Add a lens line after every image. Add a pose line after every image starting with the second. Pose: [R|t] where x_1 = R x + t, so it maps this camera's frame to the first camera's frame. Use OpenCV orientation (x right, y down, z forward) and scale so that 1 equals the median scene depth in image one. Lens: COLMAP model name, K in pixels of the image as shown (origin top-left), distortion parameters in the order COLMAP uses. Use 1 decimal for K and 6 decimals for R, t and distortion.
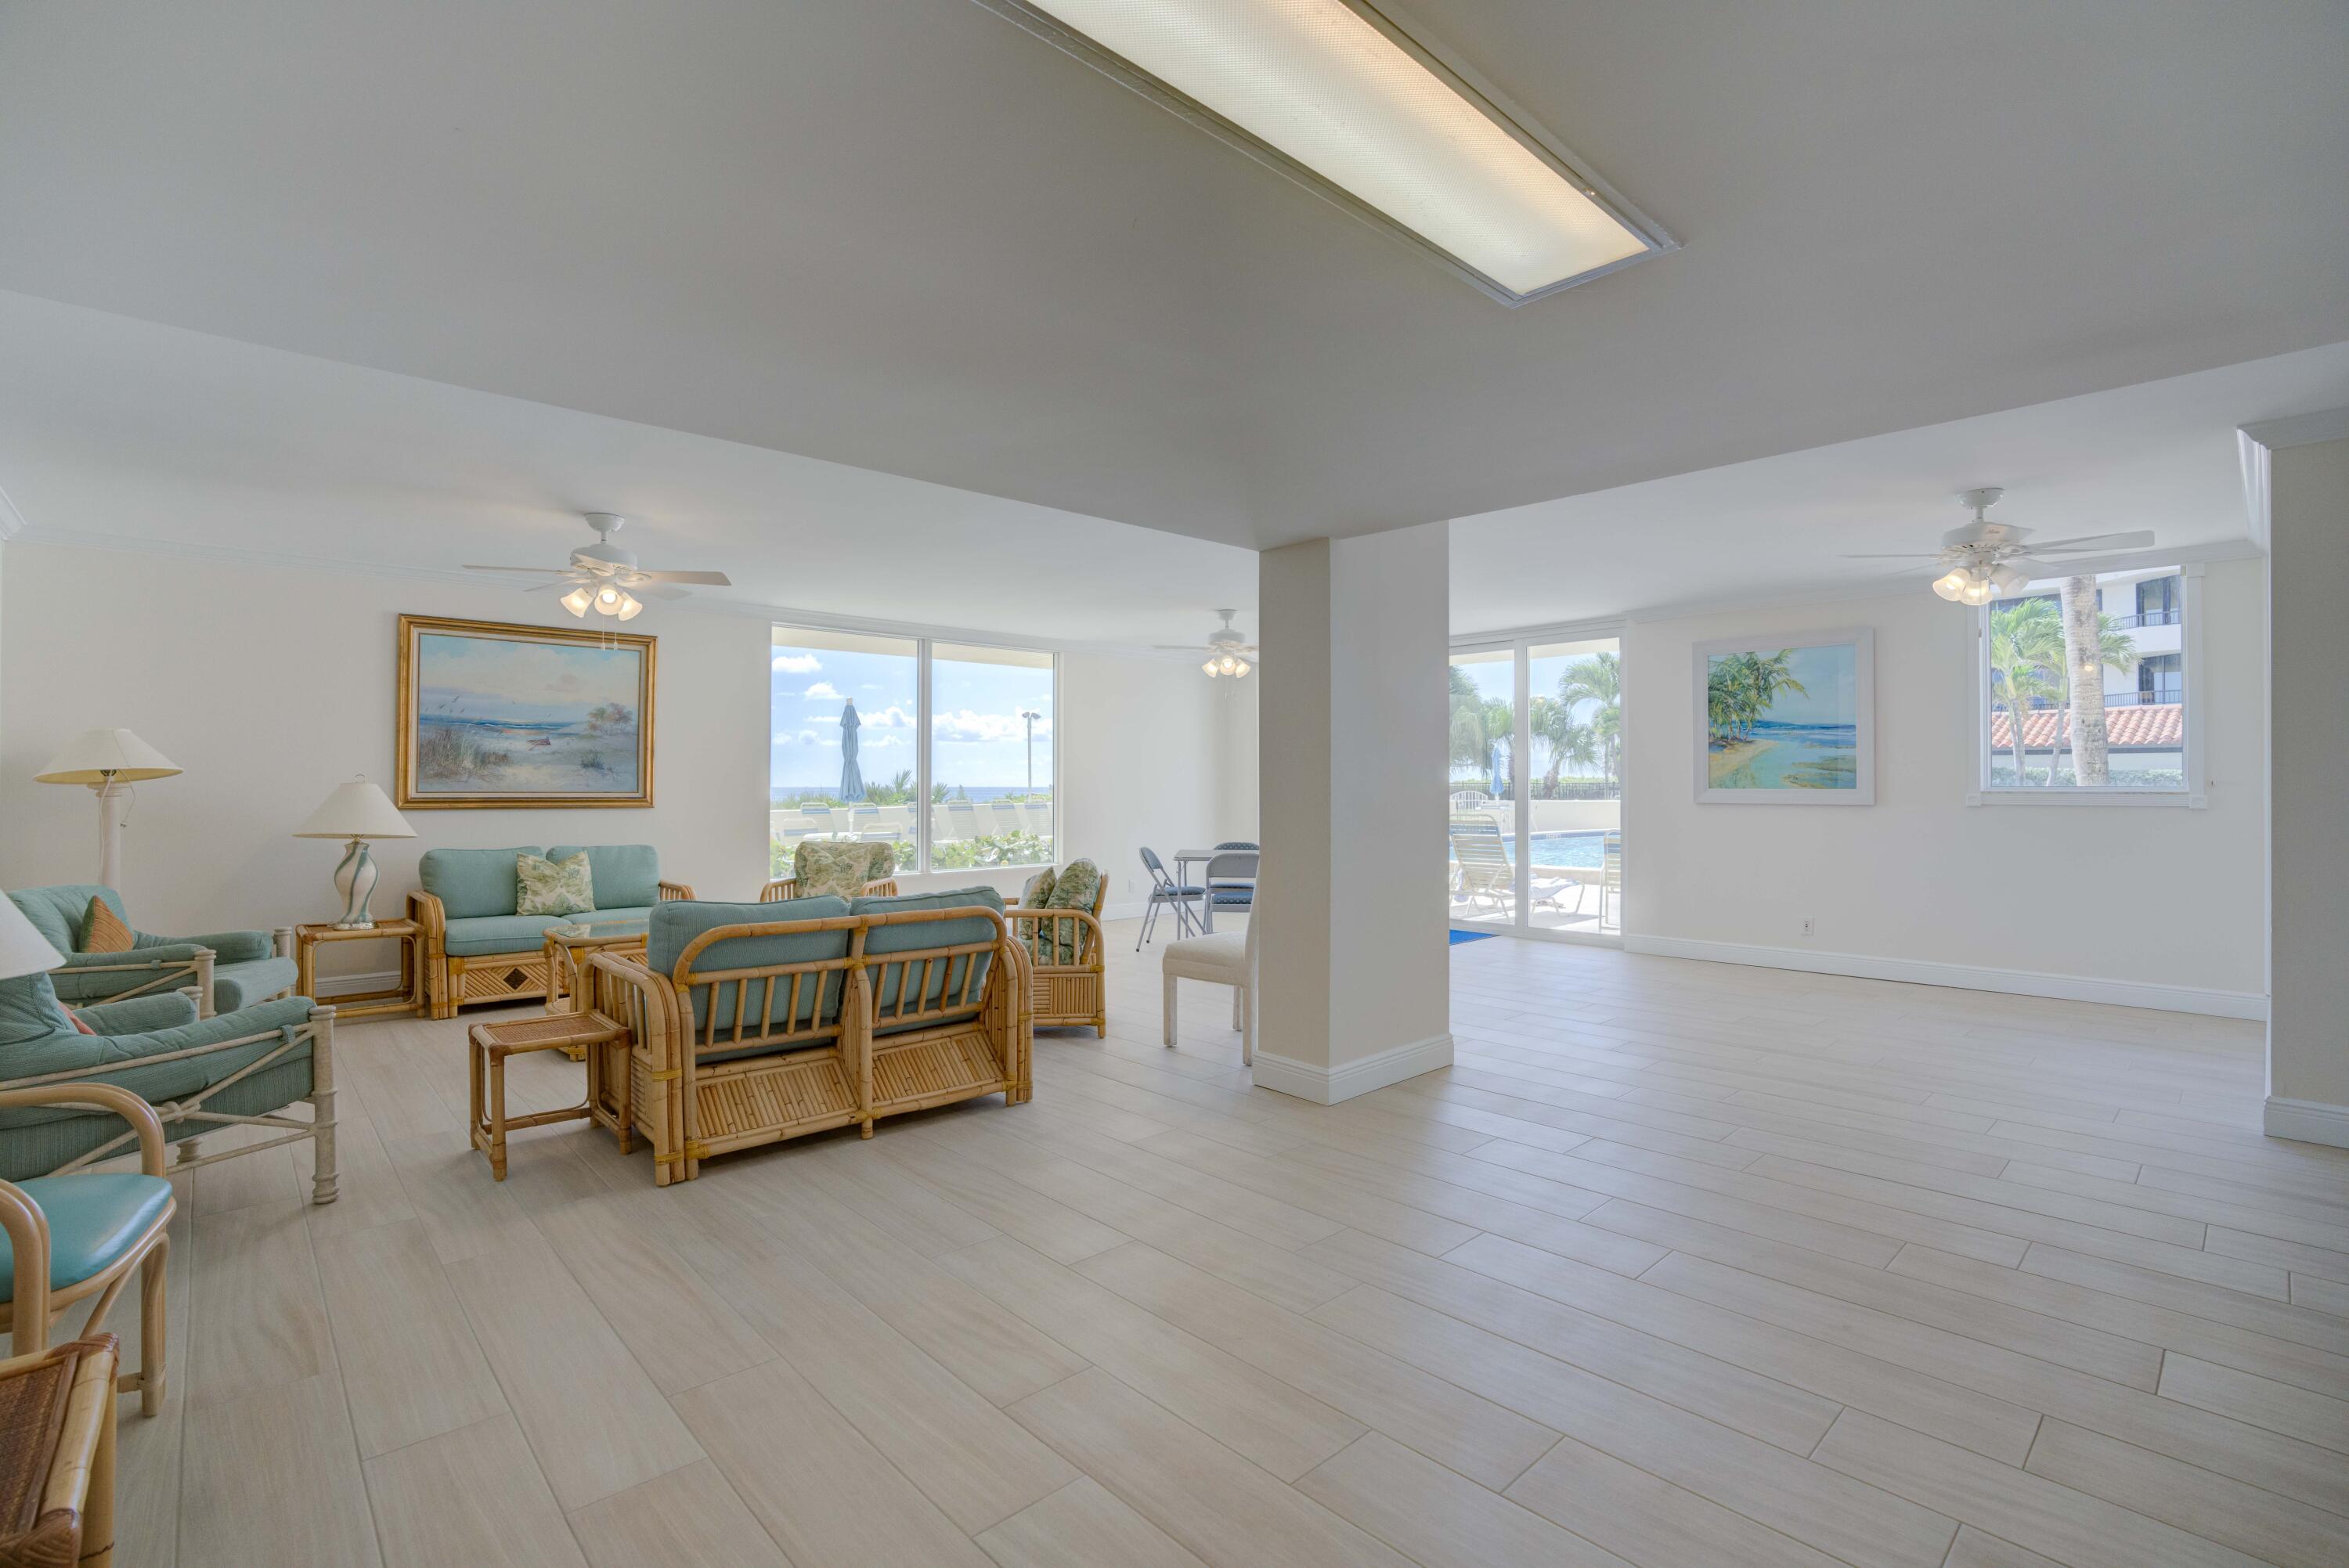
lens RADIAL K [[1070.6, 0, 1173.1], [0, 1070.6, 779.9], [0, 0, 1]] dist [-0.070187, 0.026785]
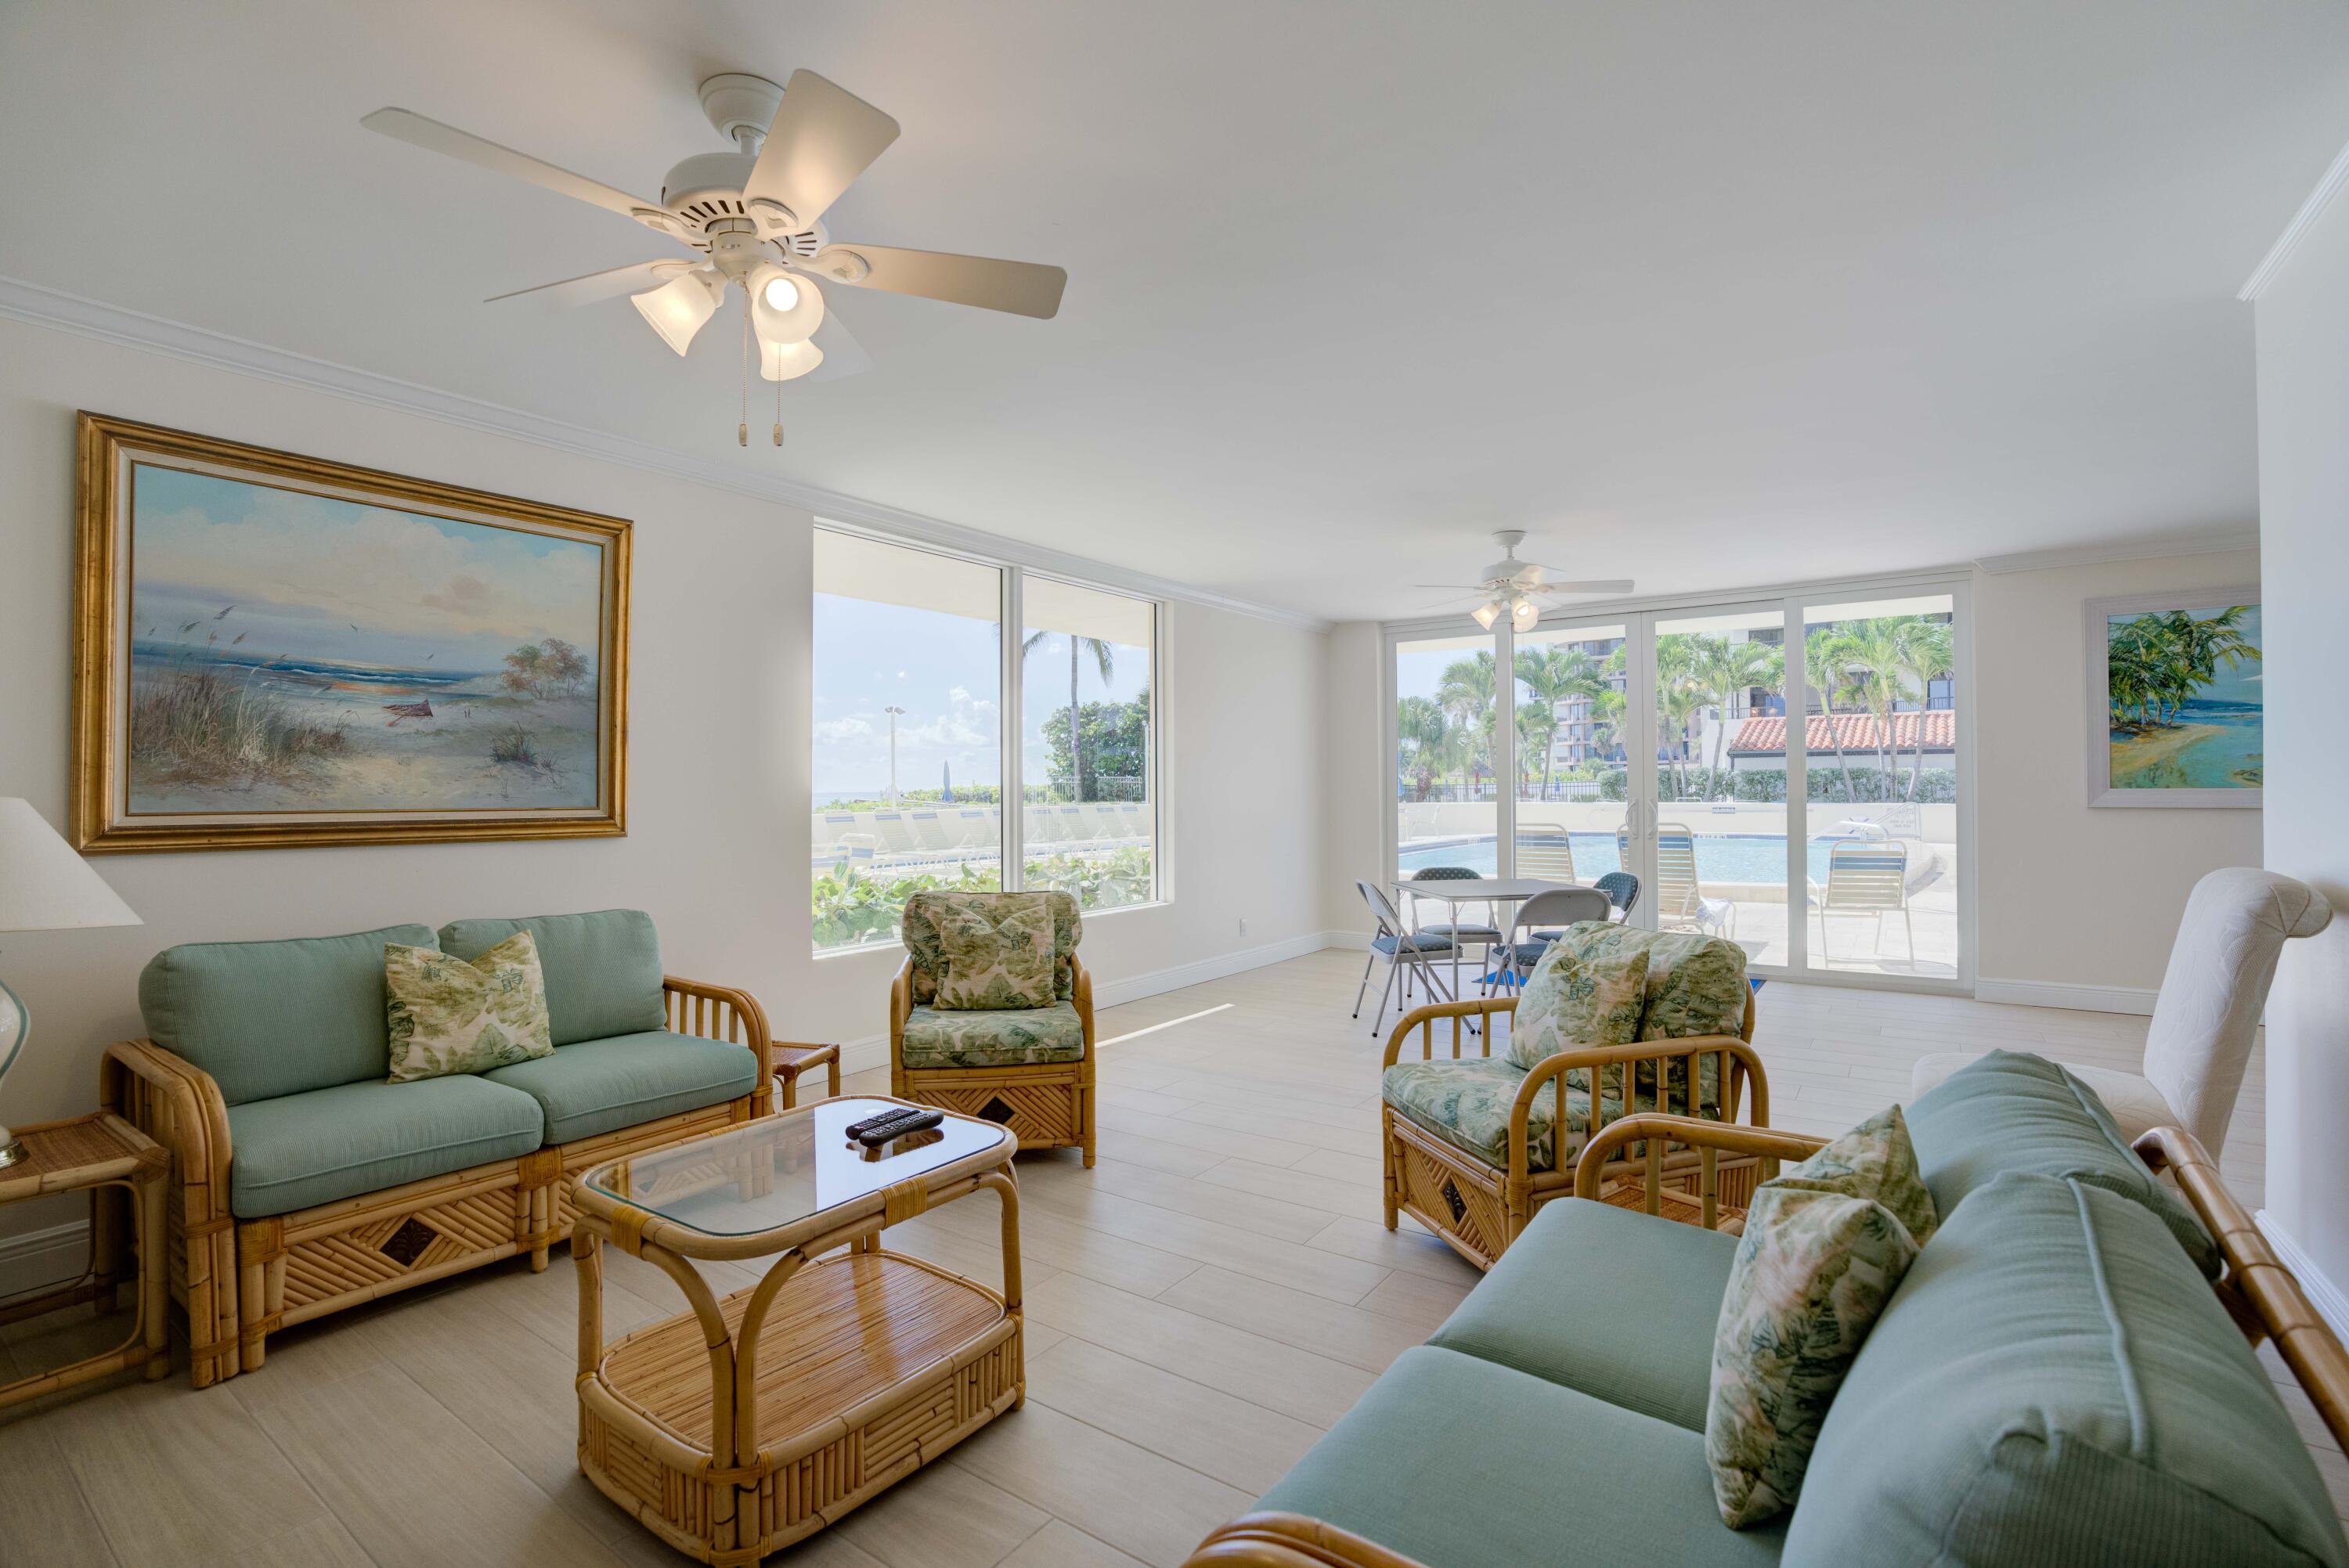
lens RADIAL K [[1070.6, 0, 1173.1], [0, 1070.6, 779.9], [0, 0, 1]] dist [-0.070187, 0.026785]
pose [[0.980004, -0.004719, 0.198920, -0.352177], [0.005457, 0.999980, -0.003159, 0.000686], [-0.198901, 0.004182, 0.980011, 0.450010]]
